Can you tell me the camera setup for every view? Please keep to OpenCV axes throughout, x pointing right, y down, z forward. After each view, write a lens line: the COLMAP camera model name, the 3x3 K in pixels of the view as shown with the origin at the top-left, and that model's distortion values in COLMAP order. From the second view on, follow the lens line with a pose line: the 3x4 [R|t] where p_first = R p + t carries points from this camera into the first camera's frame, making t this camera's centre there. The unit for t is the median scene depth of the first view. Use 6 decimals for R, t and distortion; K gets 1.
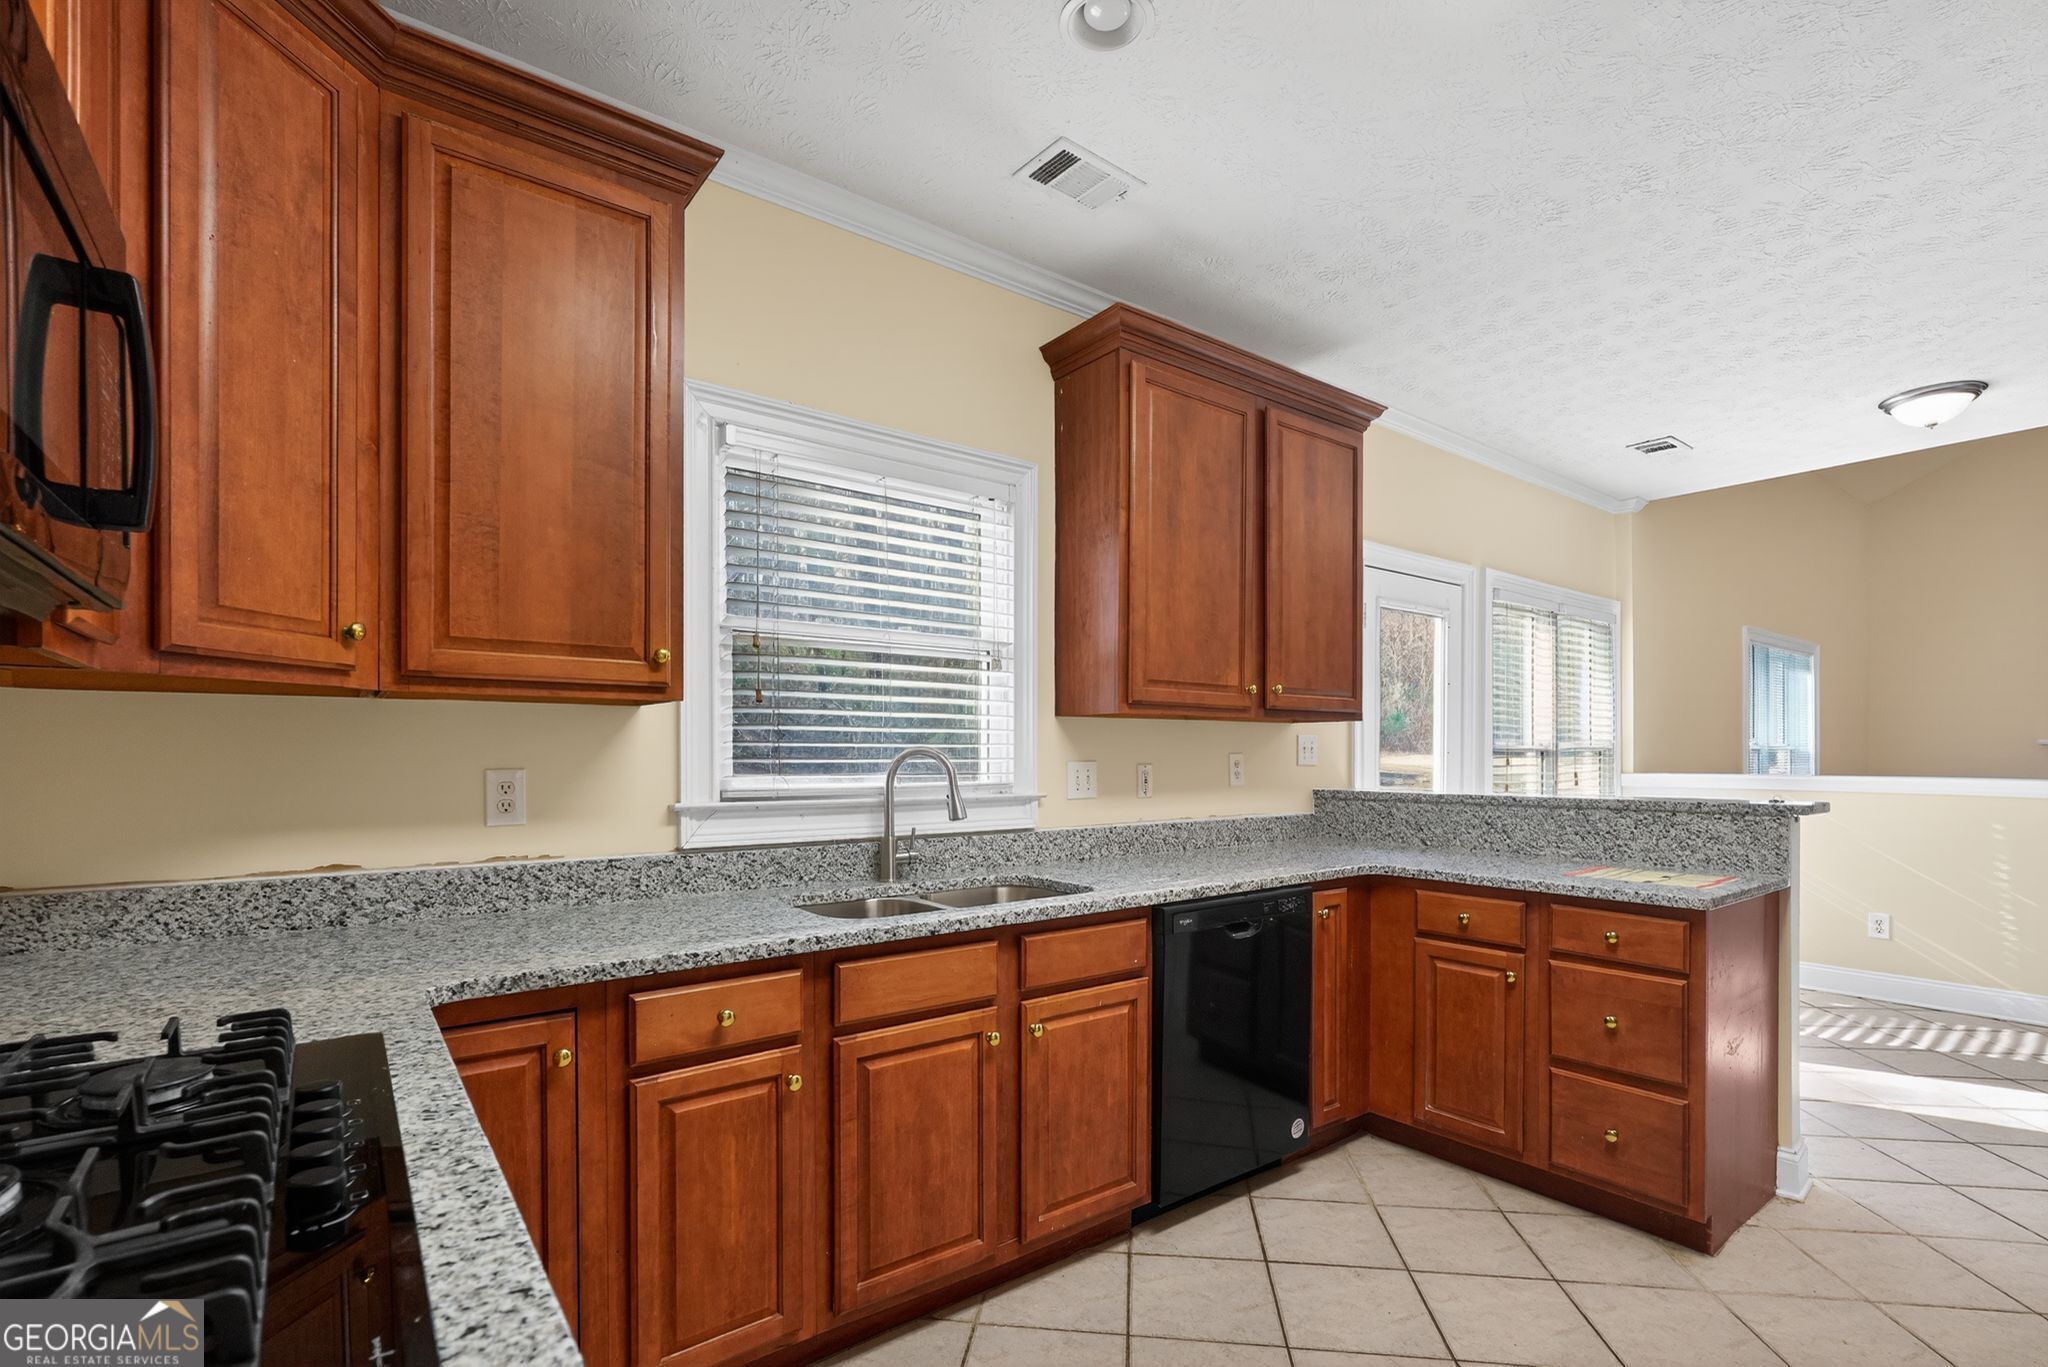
lens RADIAL K [[917.6, 0, 1039.4], [0, 917.6, 749.8], [0, 0, 1]] dist [-0.018236, 0.002955]
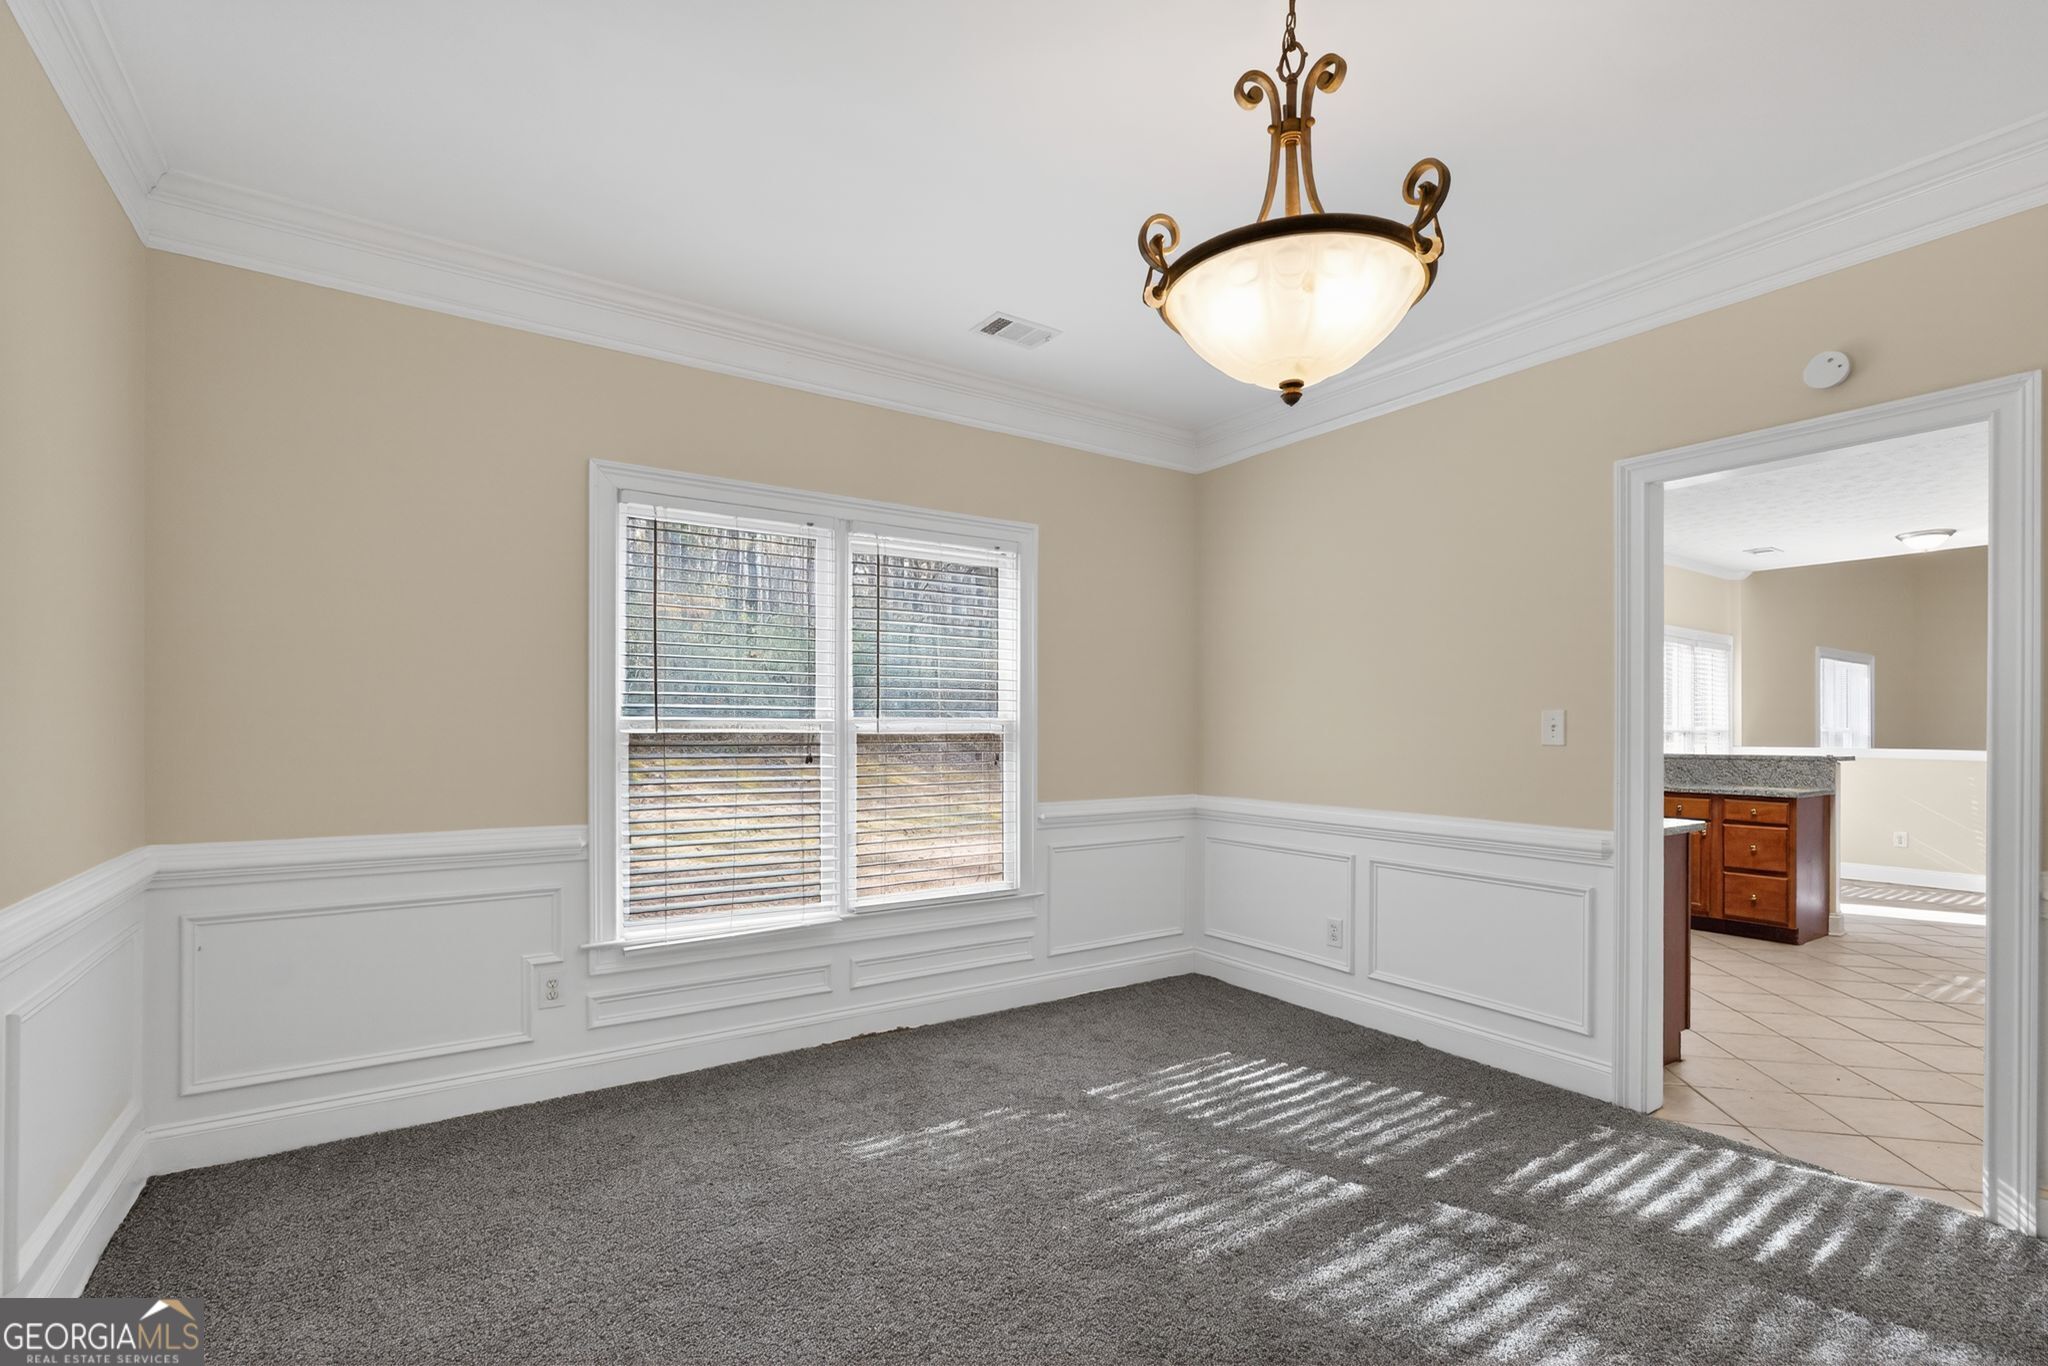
lens RADIAL K [[917.6, 0, 1022.9], [0, 917.6, 737.4], [0, 0, 1]] dist [-0.018236, 0.002955]
pose [[0.998362, 0.000532, -0.057204, -0.802838], [-0.000021, 0.999960, 0.008929, -0.004061], [0.057206, -0.008913, 0.998323, -1.033500]]
